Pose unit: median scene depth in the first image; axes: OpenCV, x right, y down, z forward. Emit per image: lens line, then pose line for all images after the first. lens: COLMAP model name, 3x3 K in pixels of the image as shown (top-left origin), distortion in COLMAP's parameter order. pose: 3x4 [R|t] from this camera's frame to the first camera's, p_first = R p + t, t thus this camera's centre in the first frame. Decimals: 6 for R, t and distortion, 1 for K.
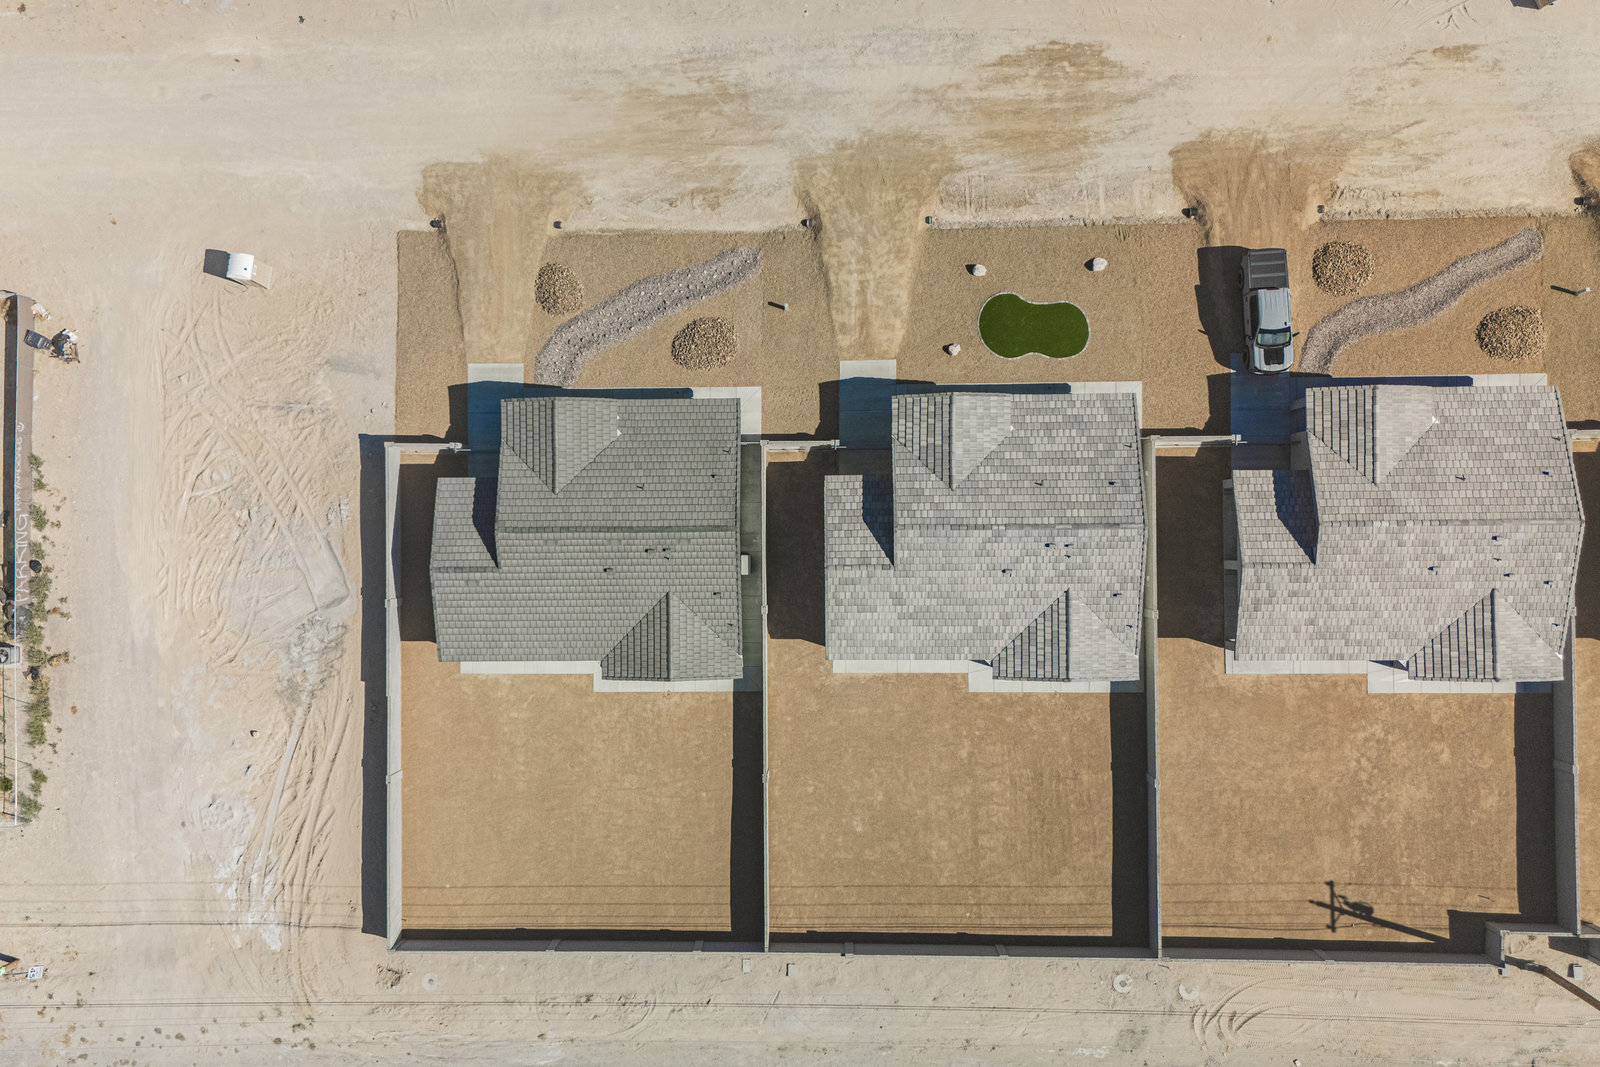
lens RADIAL K [[1391.1, 0, 760.1], [0, 1391.1, 533.1], [0, 0, 1]] dist [0.100506, -0.150852]
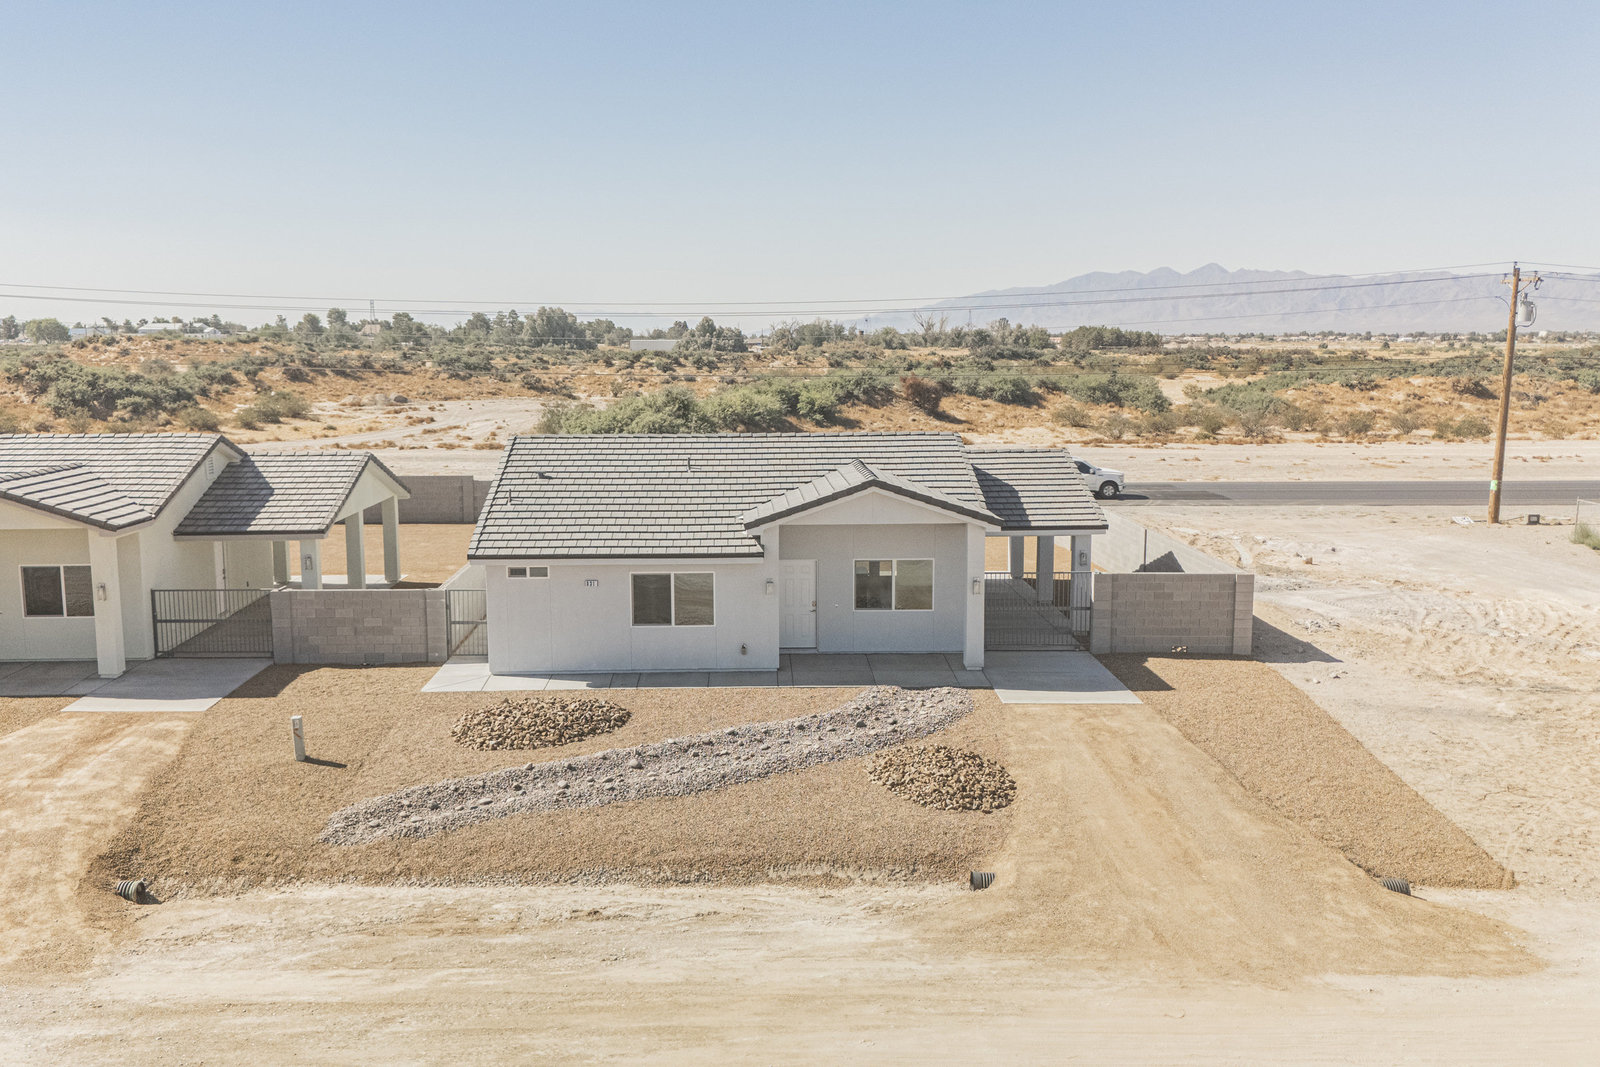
lens RADIAL K [[1391.1, 0, 760.1], [0, 1391.1, 533.1], [0, 0, 1]] dist [0.100506, -0.150852]
pose [[-0.998505, 0.054610, -0.002305, -0.102911], [-0.010423, -0.148829, 0.988808, -0.517132], [0.053656, 0.987354, 0.149176, 0.903593]]
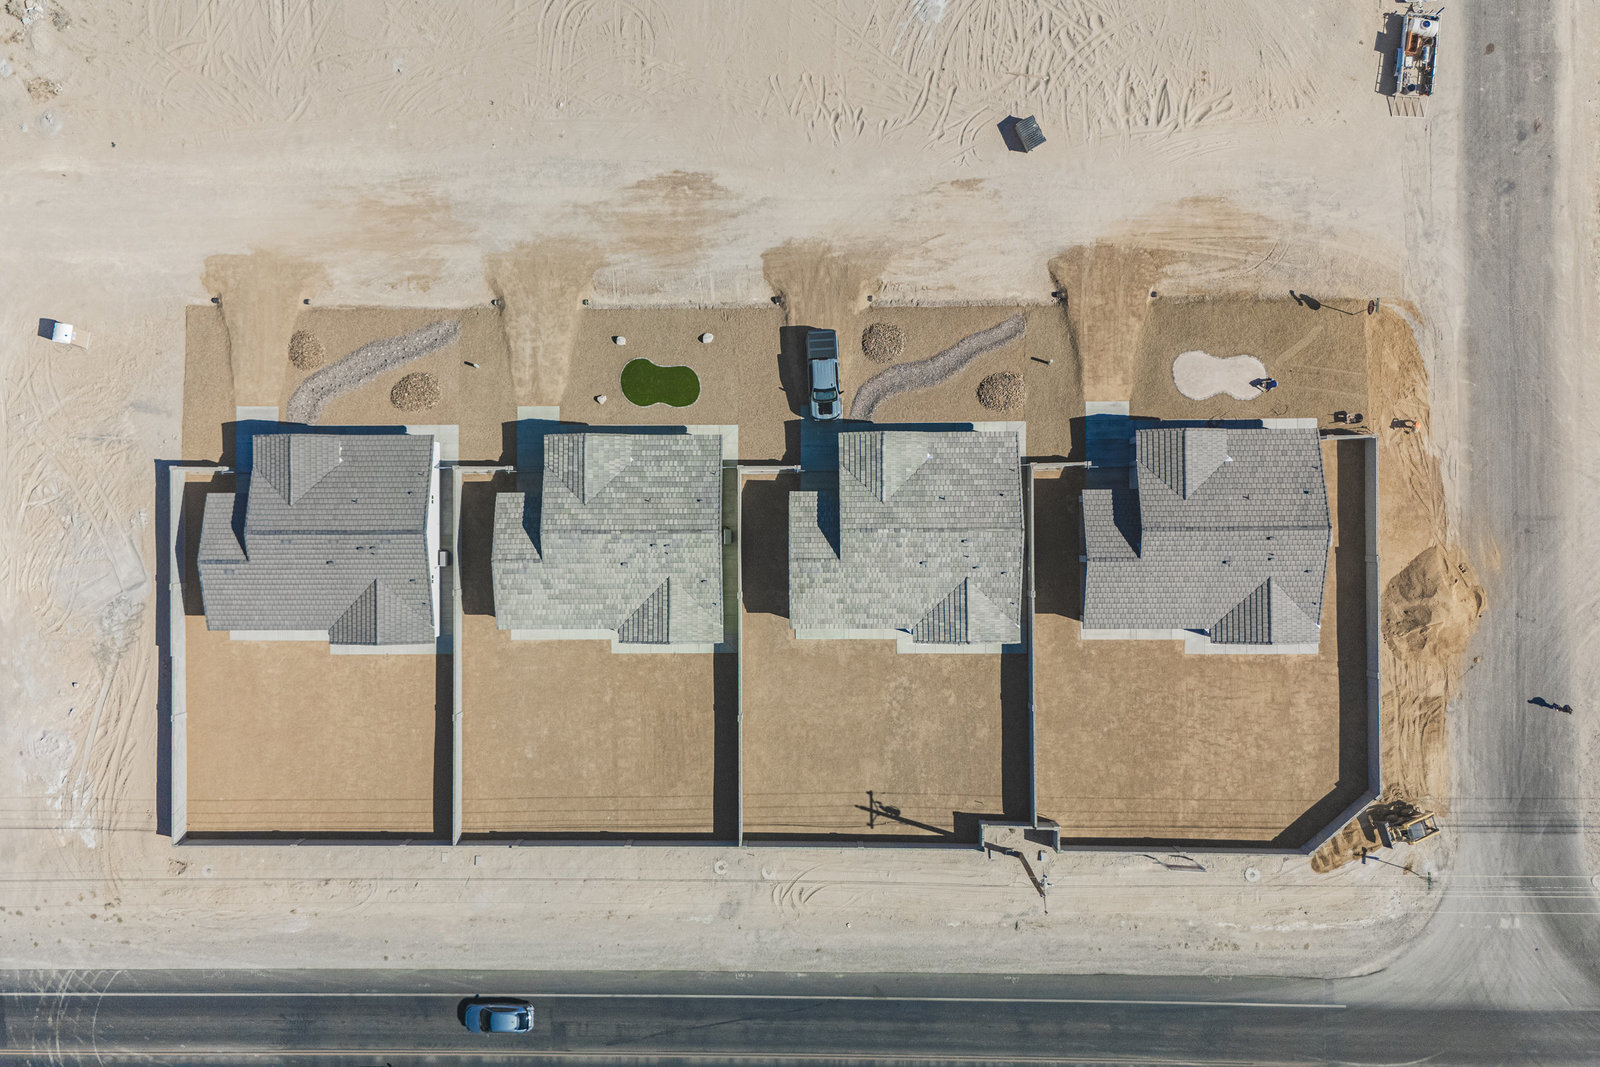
lens RADIAL K [[1391.1, 0, 760.1], [0, 1391.1, 533.1], [0, 0, 1]] dist [0.100506, -0.150852]
pose [[0.999900, 0.003595, 0.013646, 0.273760], [-0.003673, 0.999977, 0.005660, -0.010615], [-0.013625, -0.005709, 0.999891, -0.346401]]
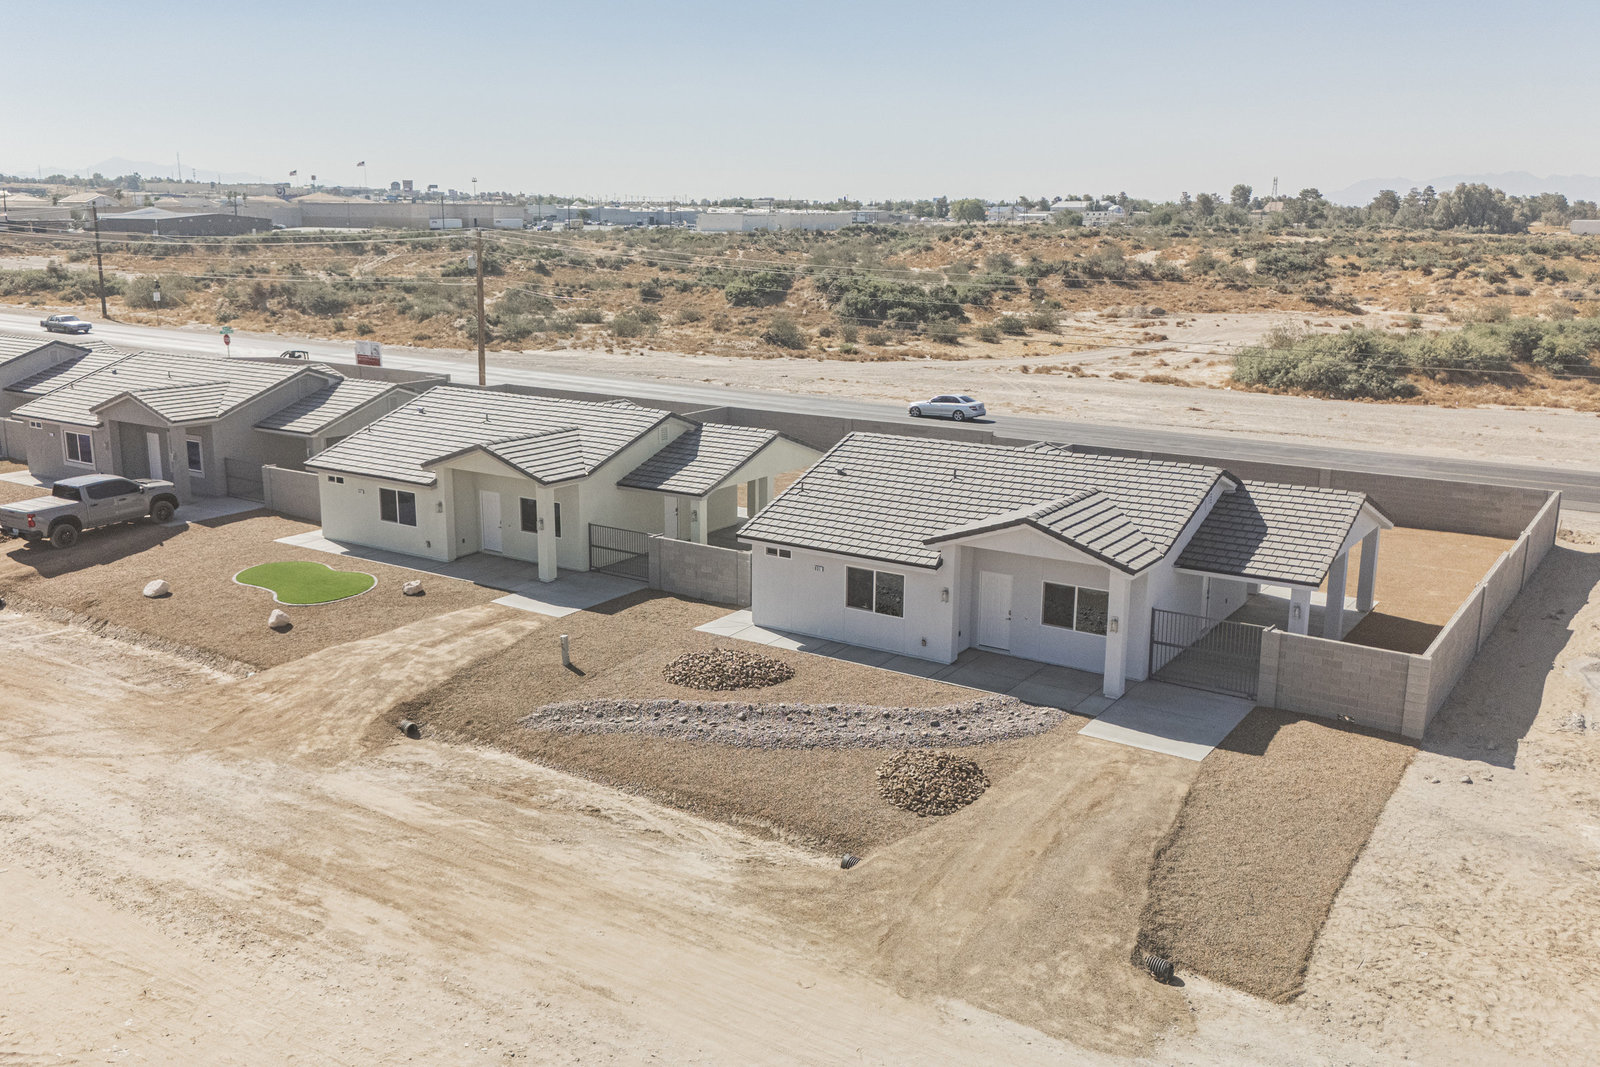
lens RADIAL K [[1391.1, 0, 760.1], [0, 1391.1, 533.1], [0, 0, 1]] dist [0.100506, -0.150852]
pose [[-0.818361, -0.083393, 0.568622, -0.343751], [0.573126, -0.191704, 0.796728, -0.538068], [0.042566, 0.977904, 0.204678, 0.853639]]
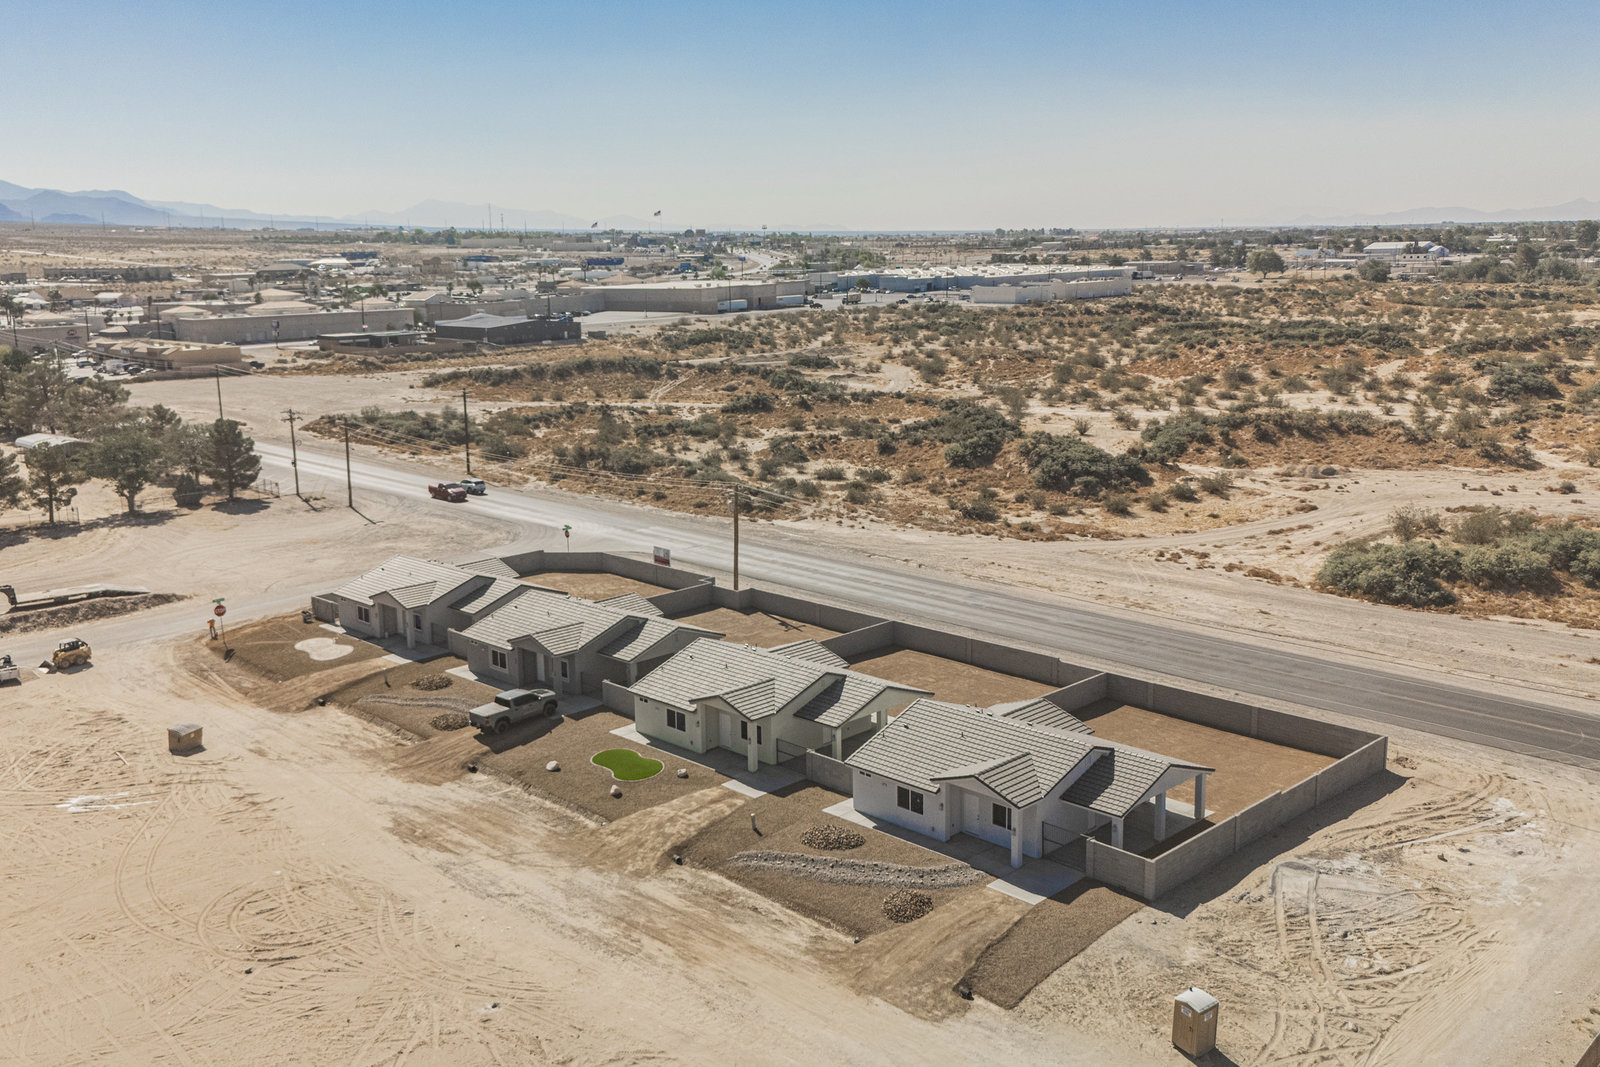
lens RADIAL K [[1442.0, 0, 775.0], [0, 1442.0, 530.1], [0, 0, 1]] dist [0.121028, -0.198858]
pose [[-0.695000, -0.081210, 0.714409, -0.769377], [0.716821, -0.155726, 0.679645, -0.872170], [0.056058, 0.984456, 0.166443, 0.599551]]
